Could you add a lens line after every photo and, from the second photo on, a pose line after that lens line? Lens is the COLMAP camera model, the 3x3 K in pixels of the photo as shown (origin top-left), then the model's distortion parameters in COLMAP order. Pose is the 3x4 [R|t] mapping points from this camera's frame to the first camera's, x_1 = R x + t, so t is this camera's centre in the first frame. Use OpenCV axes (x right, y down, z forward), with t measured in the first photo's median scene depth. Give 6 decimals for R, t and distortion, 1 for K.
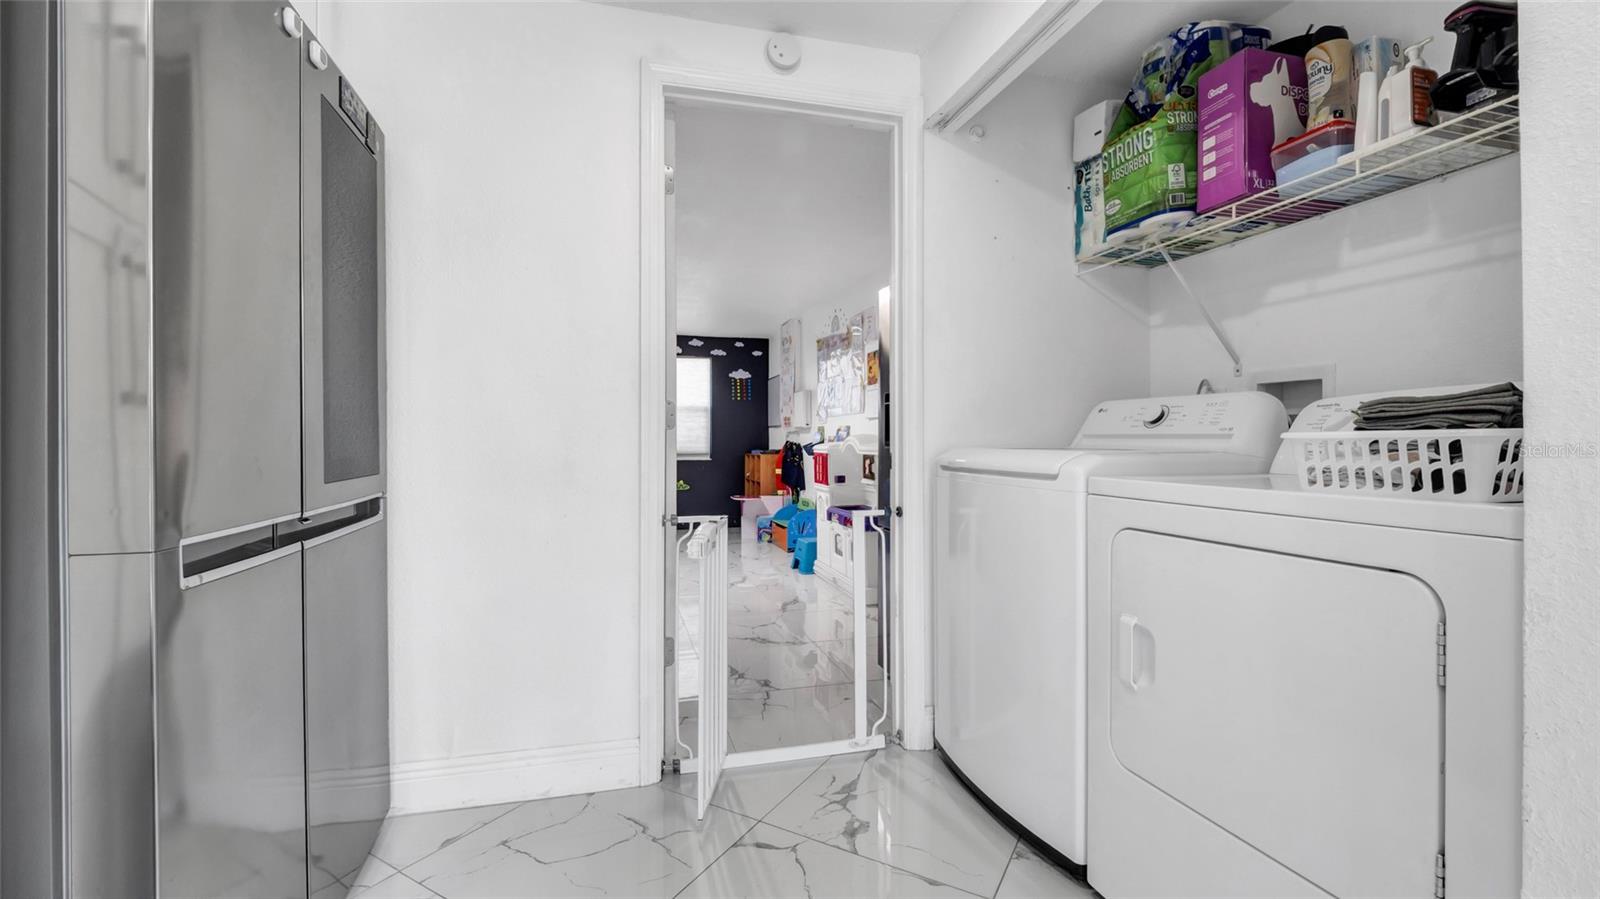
lens RADIAL K [[666.7, 0, 791.3], [0, 666.7, 433.2], [0, 0, 1]] dist [-0.000717, -0.004866]
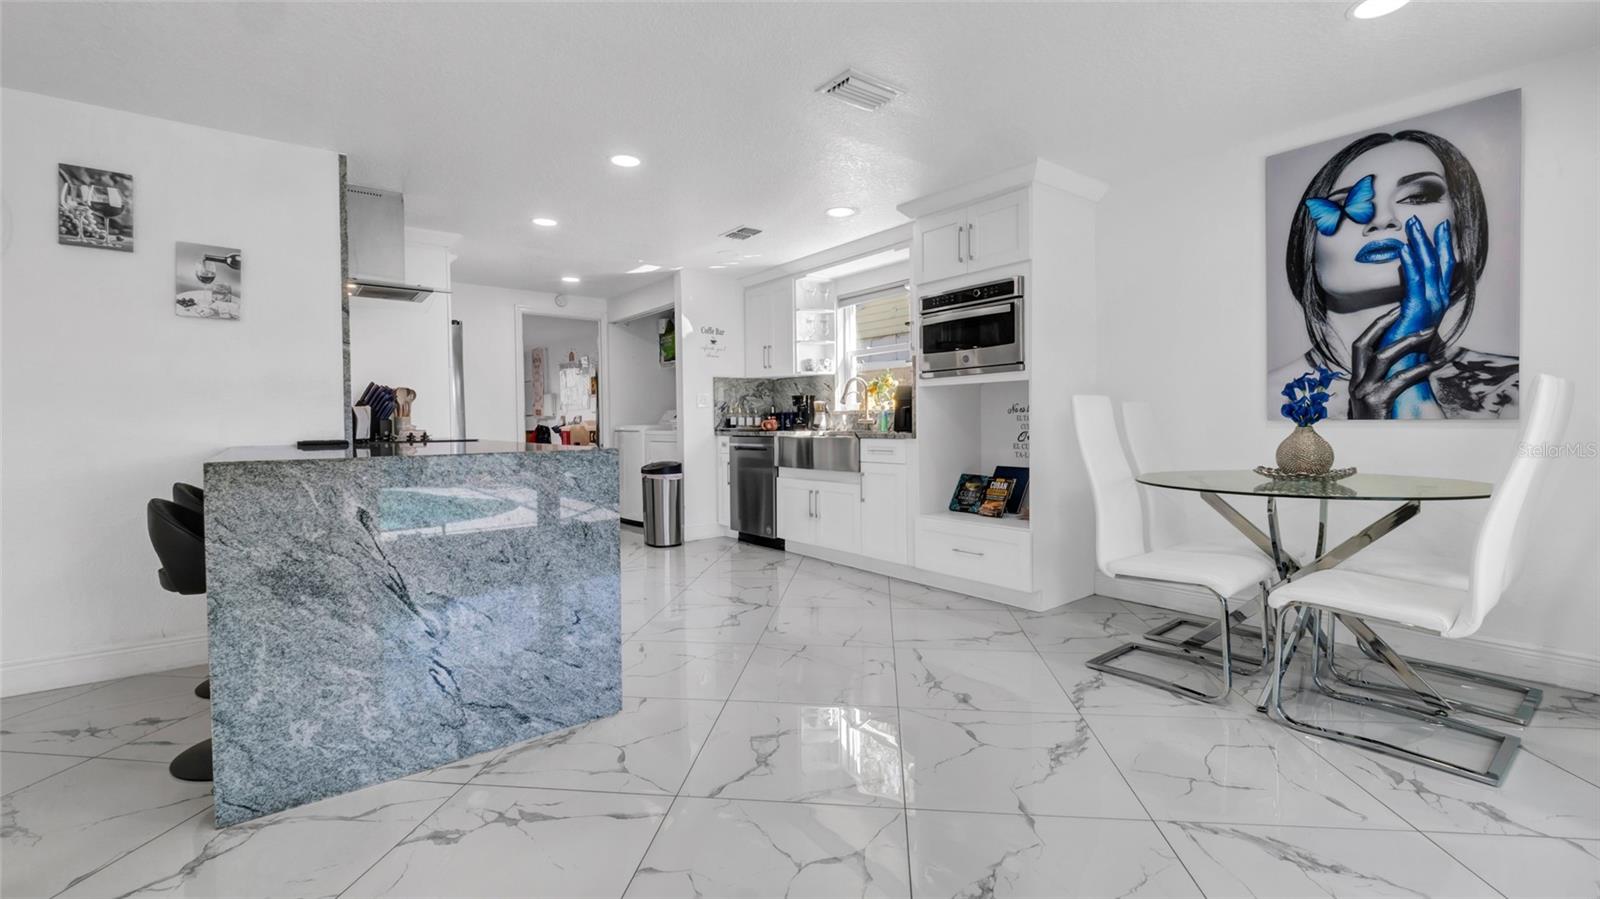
lens RADIAL K [[666.7, 0, 800.8], [0, 666.7, 442.5], [0, 0, 1]] dist [-0.000717, -0.004866]
pose [[0.915060, -0.020683, 0.402787, -0.150800], [0.005352, 0.999219, 0.039149, -0.009973], [-0.403282, -0.033668, 0.914456, -1.391271]]
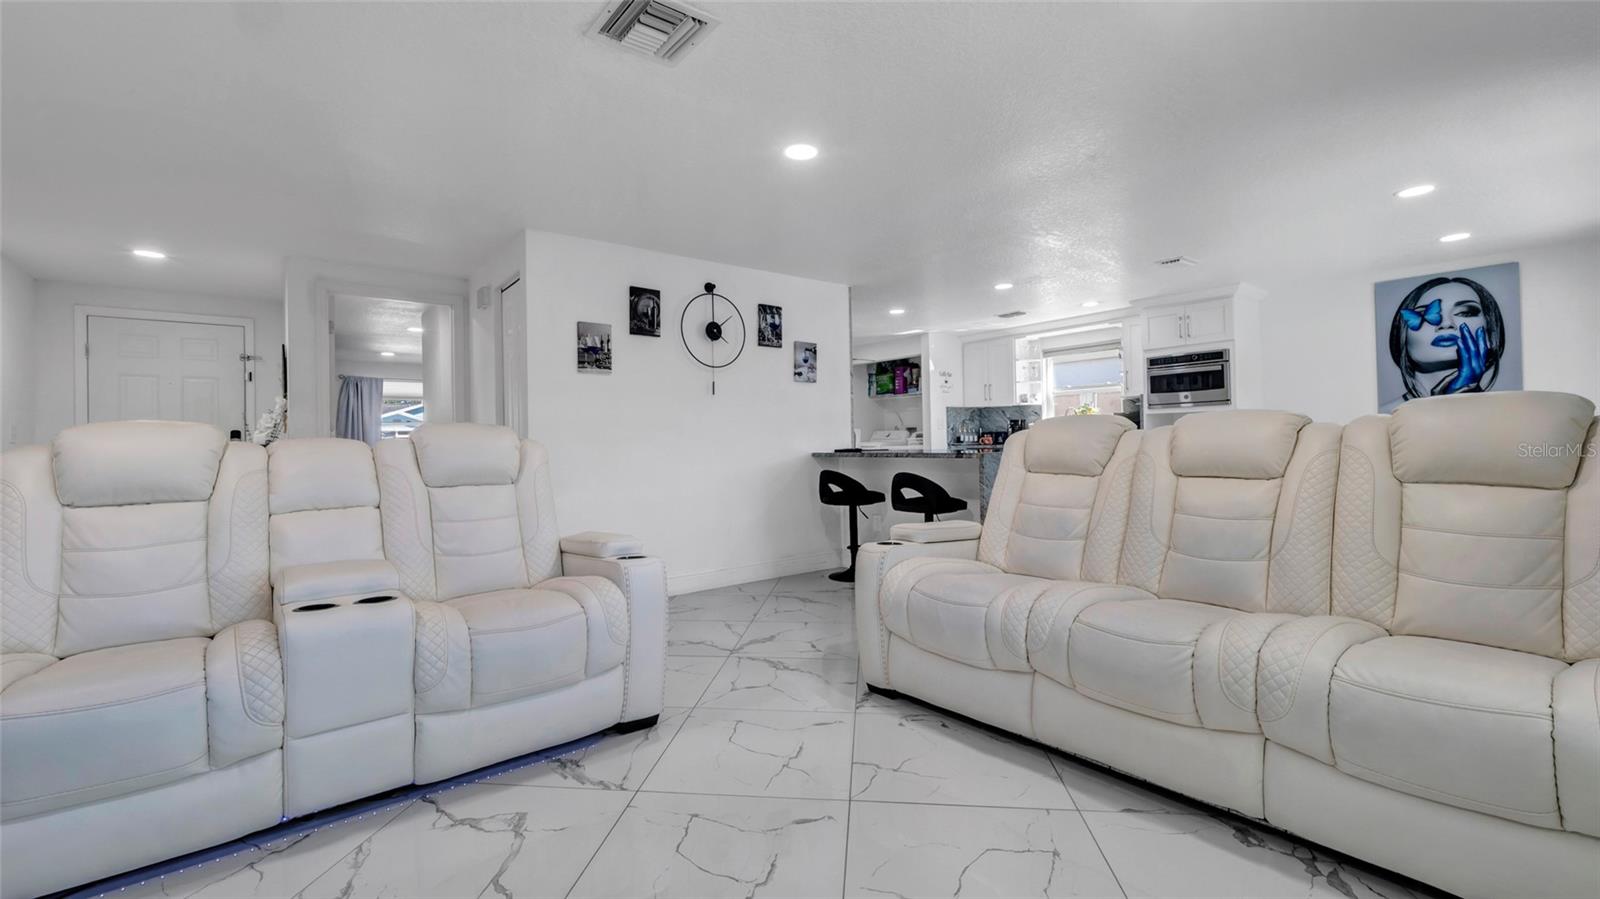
lens RADIAL K [[666.7, 0, 795.8], [0, 666.7, 443.5], [0, 0, 1]] dist [-0.000717, -0.004866]
pose [[0.914303, -0.018128, 0.404624, -1.084879], [0.015601, 0.999833, 0.009543, -0.011667], [-0.404730, -0.002413, 0.914433, -1.691310]]
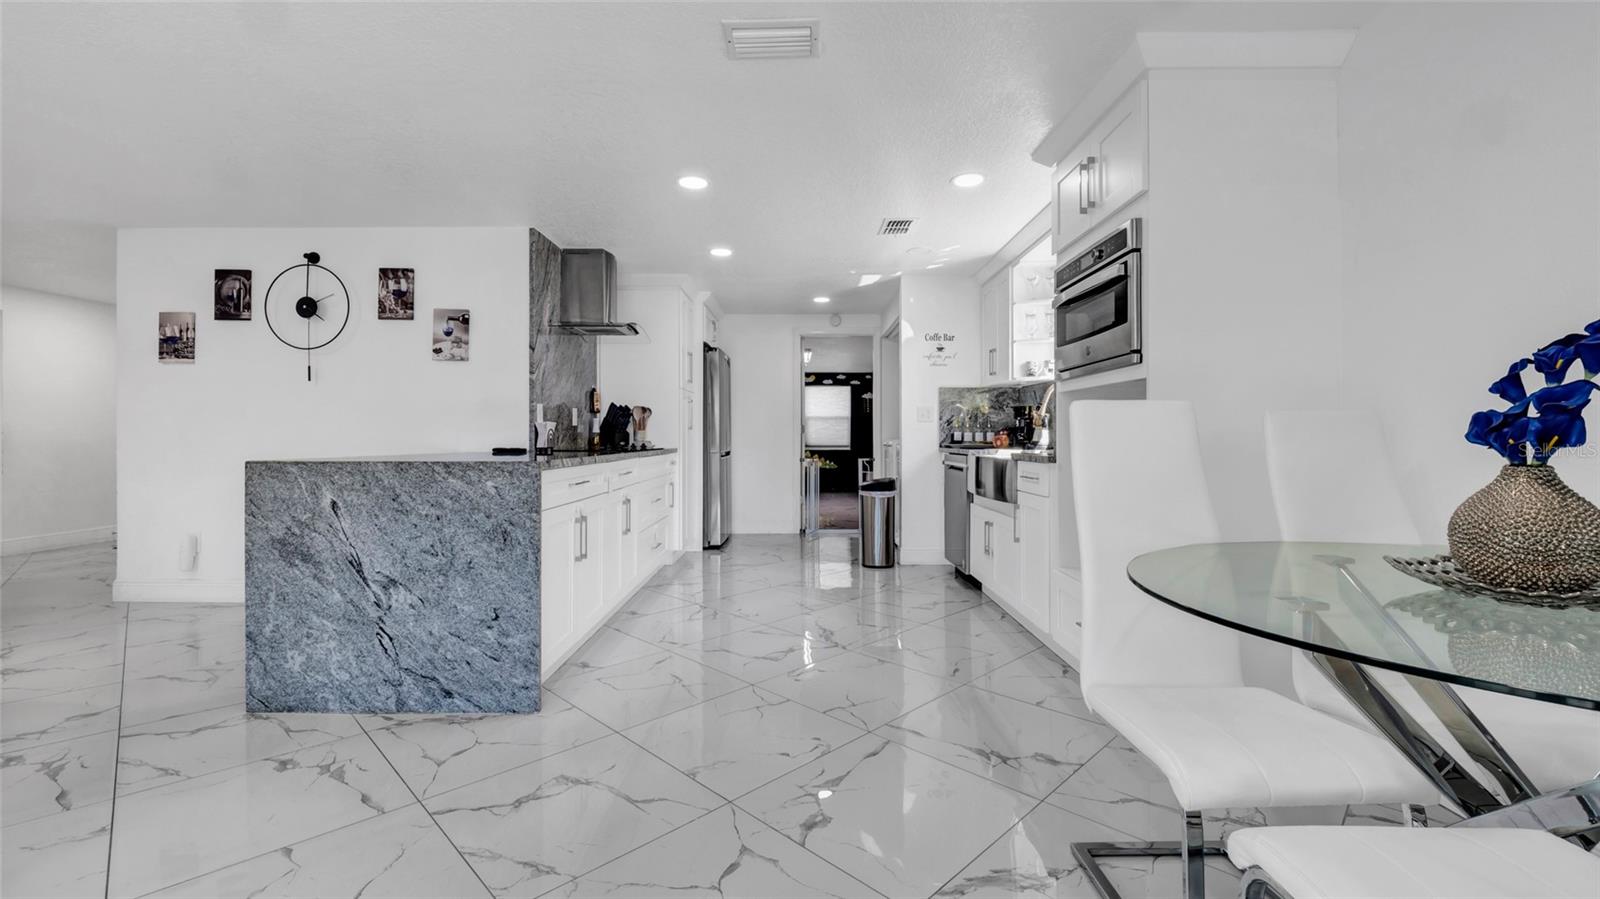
lens RADIAL K [[666.7, 0, 802.1], [0, 666.7, 440.2], [0, 0, 1]] dist [-0.000717, -0.004866]
pose [[0.966811, 0.003270, -0.255472, 0.394297], [0.000263, 0.999905, 0.013792, -0.011261], [0.255493, -0.013402, 0.966718, -1.318989]]
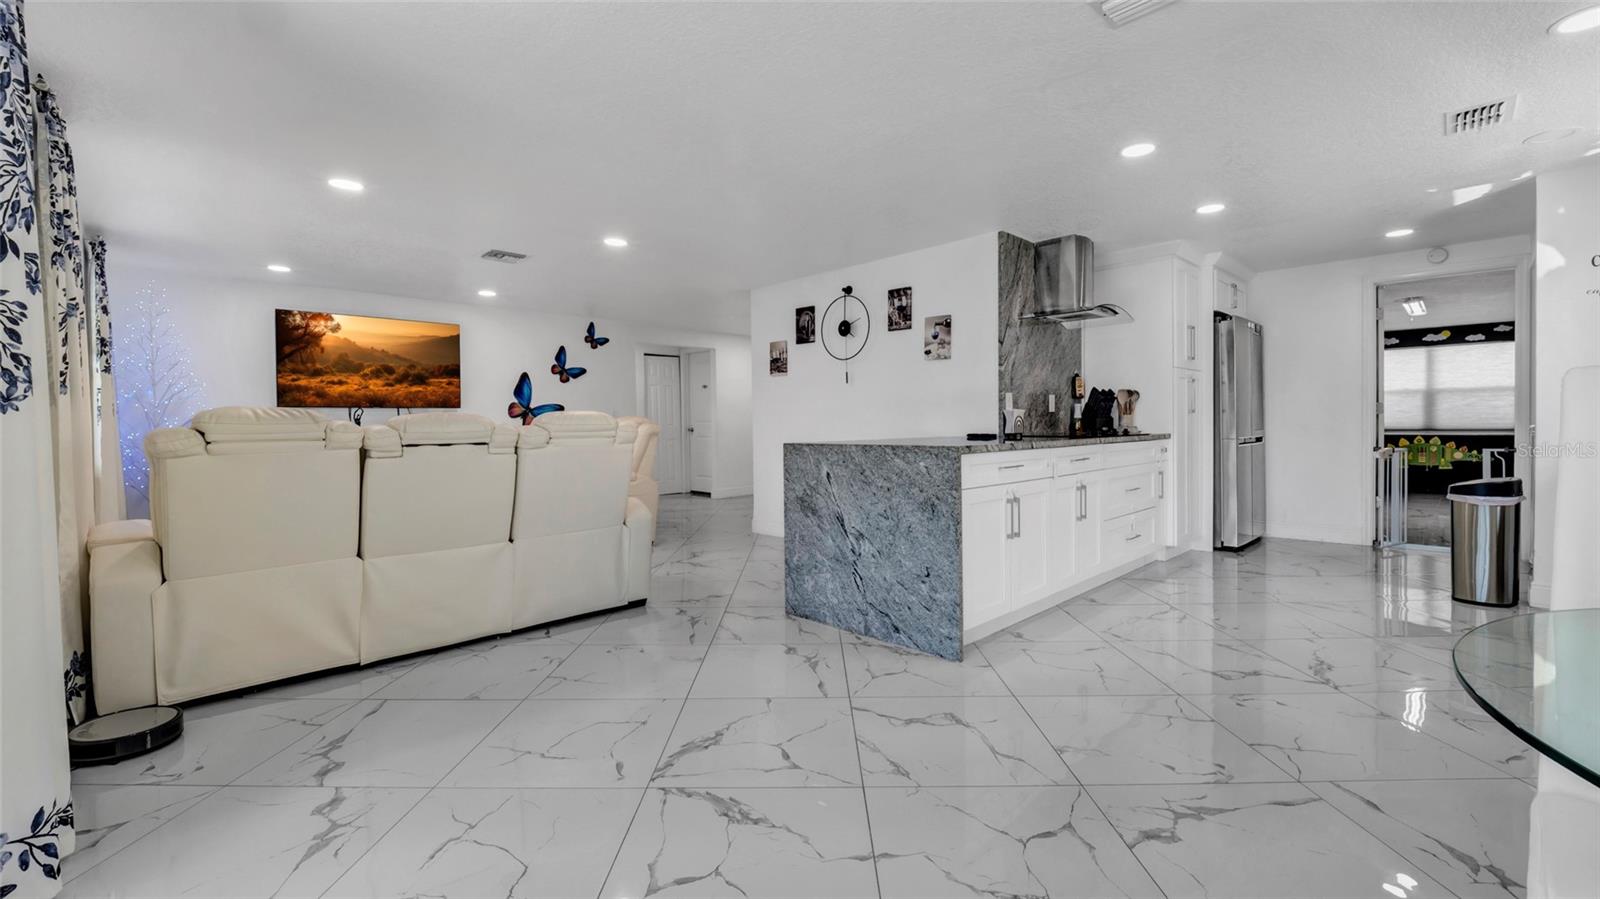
lens RADIAL K [[666.7, 0, 791.4], [0, 666.7, 434.7], [0, 0, 1]] dist [-0.000717, -0.004866]
pose [[0.482725, 0.008194, -0.875733, 0.557841], [0.019606, 0.999605, 0.020161, -0.012906], [0.875552, -0.026901, 0.482374, -1.279678]]
